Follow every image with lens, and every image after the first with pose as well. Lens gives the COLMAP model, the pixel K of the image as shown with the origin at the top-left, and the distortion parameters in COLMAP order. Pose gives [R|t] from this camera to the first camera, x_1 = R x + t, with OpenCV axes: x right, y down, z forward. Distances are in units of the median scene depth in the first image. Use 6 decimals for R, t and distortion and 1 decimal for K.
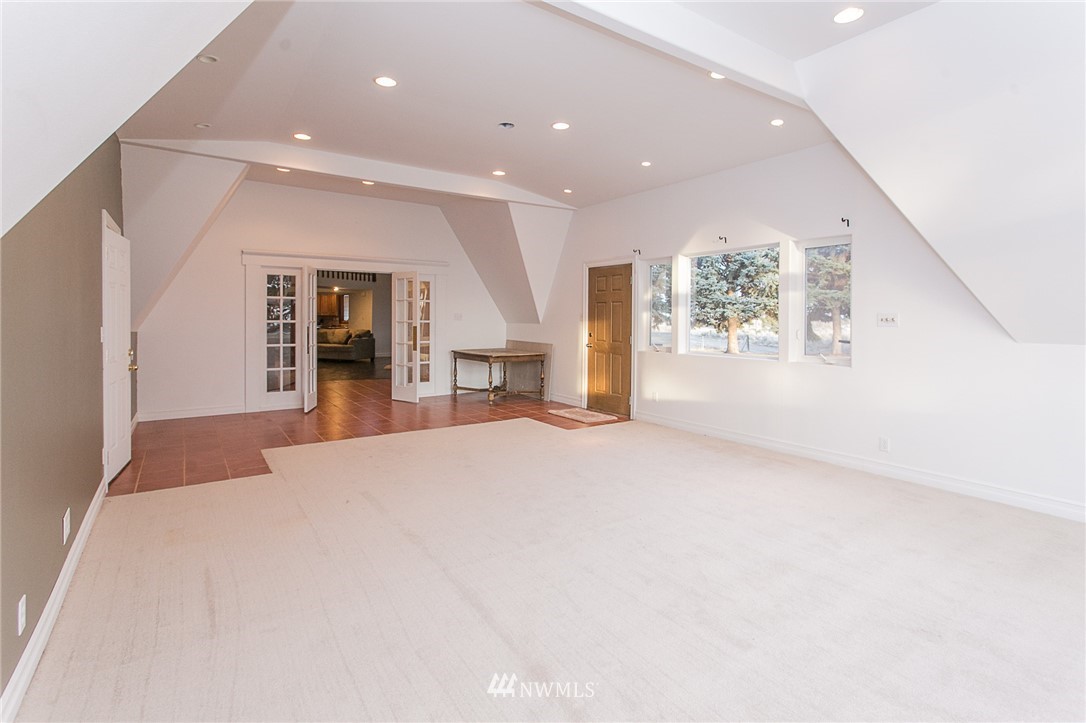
lens RADIAL K [[524.7, 0, 542.8], [0, 524.7, 329.6], [0, 0, 1]] dist [-0.000715, -0.000039]
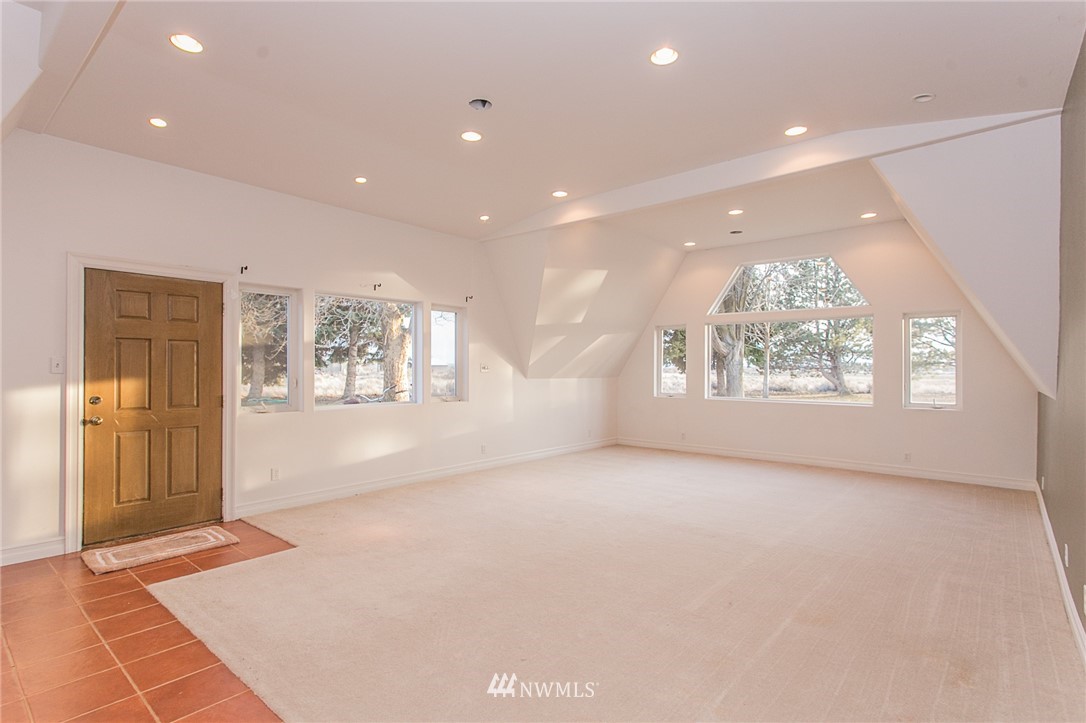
lens RADIAL K [[539.7, 0, 543.0], [0, 539.7, 361.5], [0, 0, 1]] dist [0.000319, 0.000069]
pose [[-0.267153, -0.000231, 0.963654, -0.558847], [0.017748, 0.999829, 0.005160, -0.025694], [-0.963491, 0.018482, -0.267103, 0.777092]]
